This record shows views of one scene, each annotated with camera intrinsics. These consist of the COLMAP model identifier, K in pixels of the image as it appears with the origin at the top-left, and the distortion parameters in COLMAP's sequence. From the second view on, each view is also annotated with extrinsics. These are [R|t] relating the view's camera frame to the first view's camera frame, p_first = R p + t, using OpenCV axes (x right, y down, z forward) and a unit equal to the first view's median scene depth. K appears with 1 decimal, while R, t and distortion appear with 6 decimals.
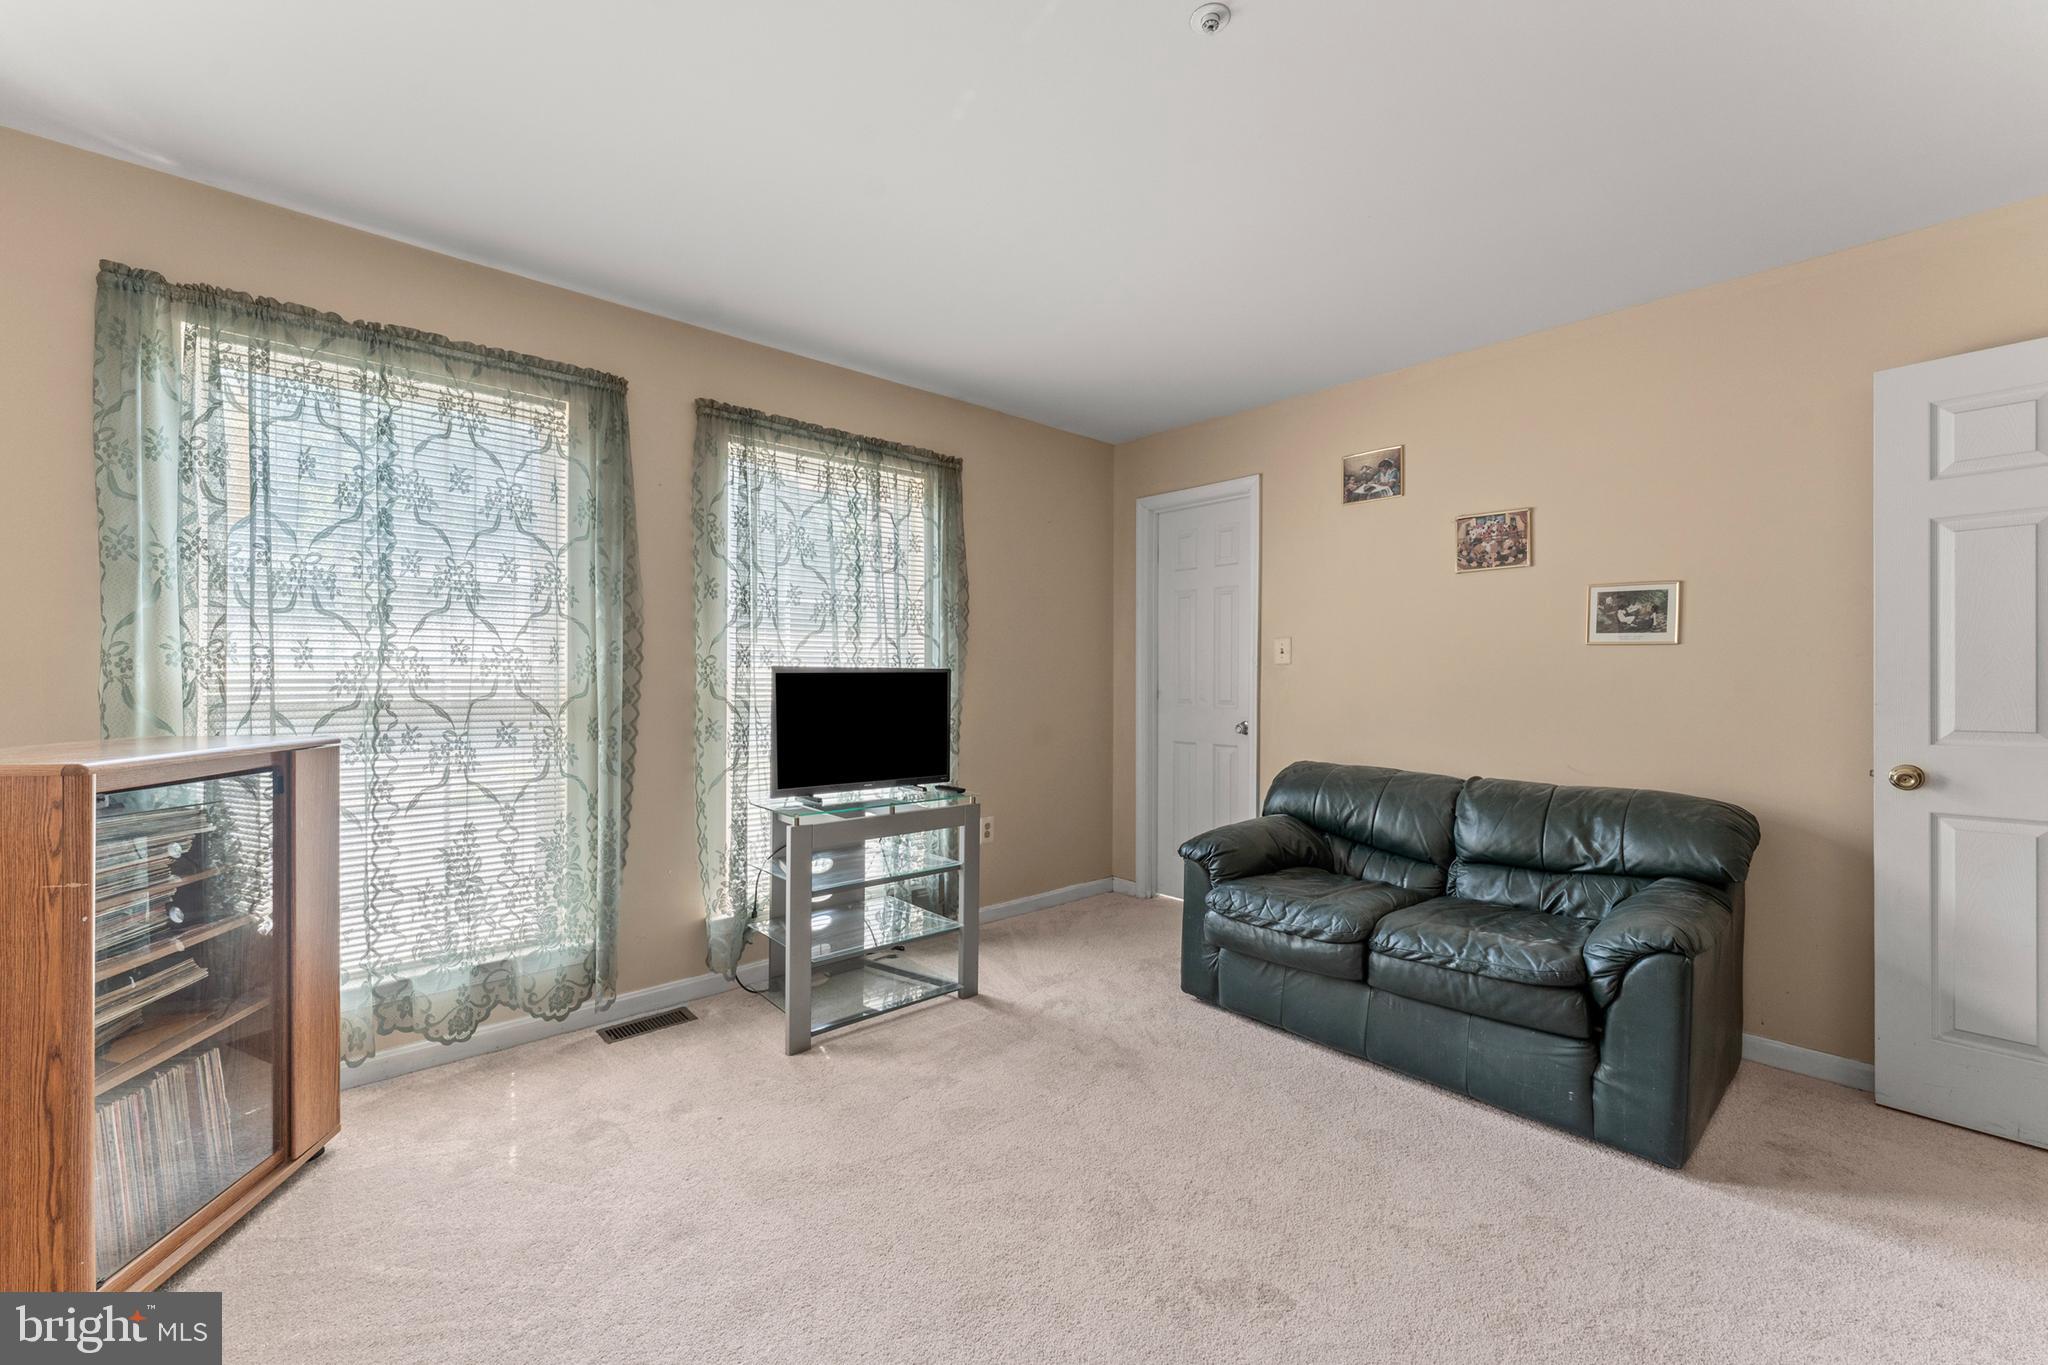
lens RADIAL K [[835.4, 0, 1024.0], [0, 835.4, 682.5], [0, 0, 1]] dist [0.002682, 0.000246]
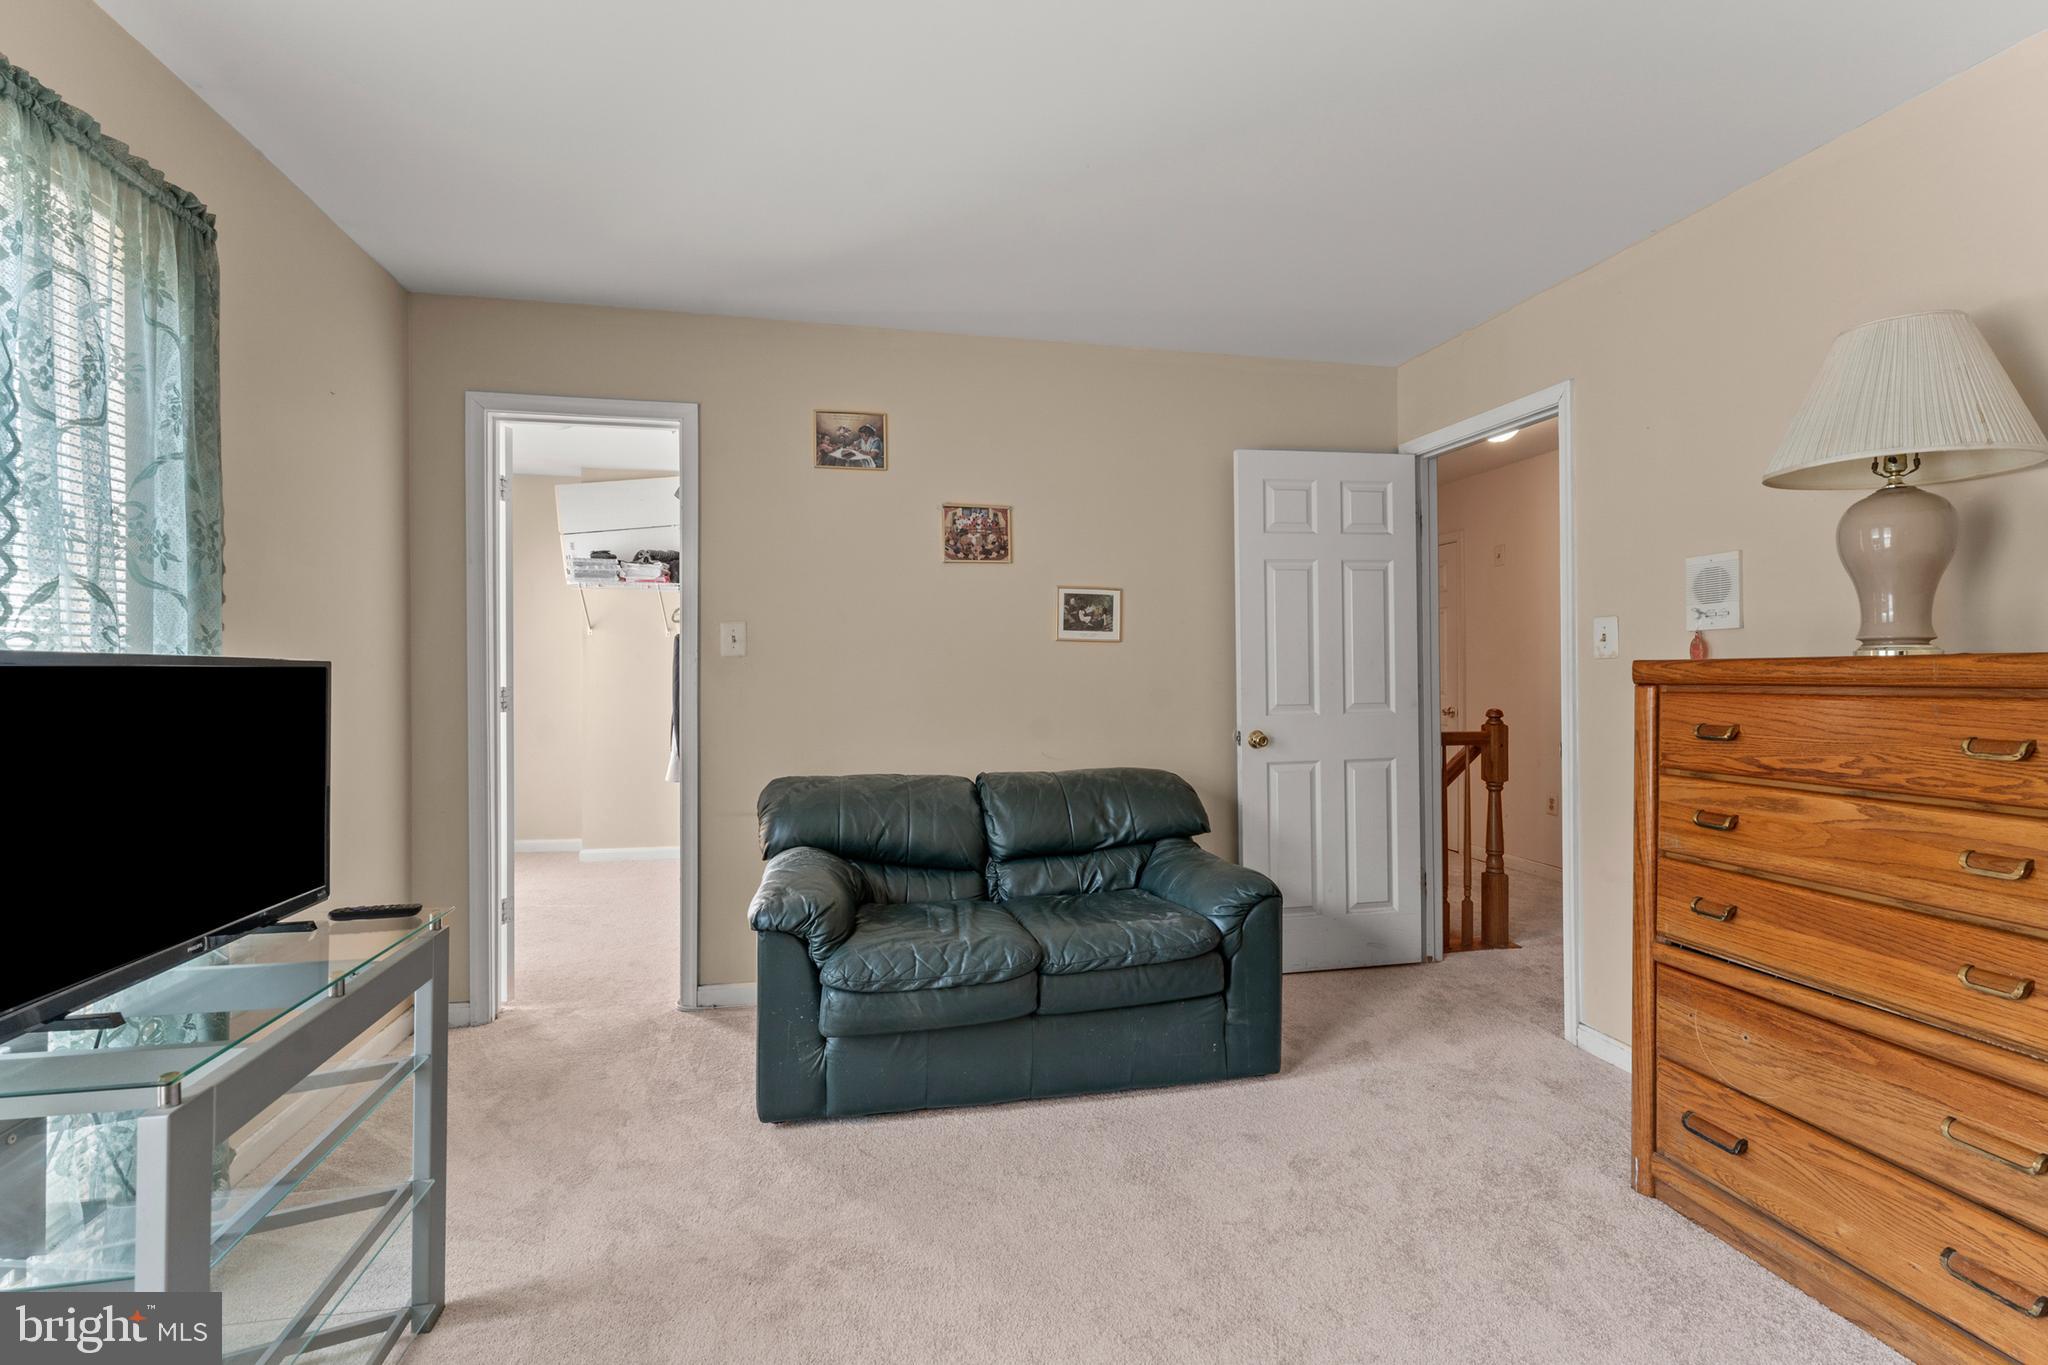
lens RADIAL K [[897.0, 0, 1024.0], [0, 897.0, 682.5], [0, 0, 1]] dist [-0.002019, -0.000142]
pose [[0.506022, -0.018090, 0.862331, -0.359083], [0.013281, 0.999825, 0.013181, -0.006688], [-0.862418, 0.004782, 0.506174, 0.448417]]
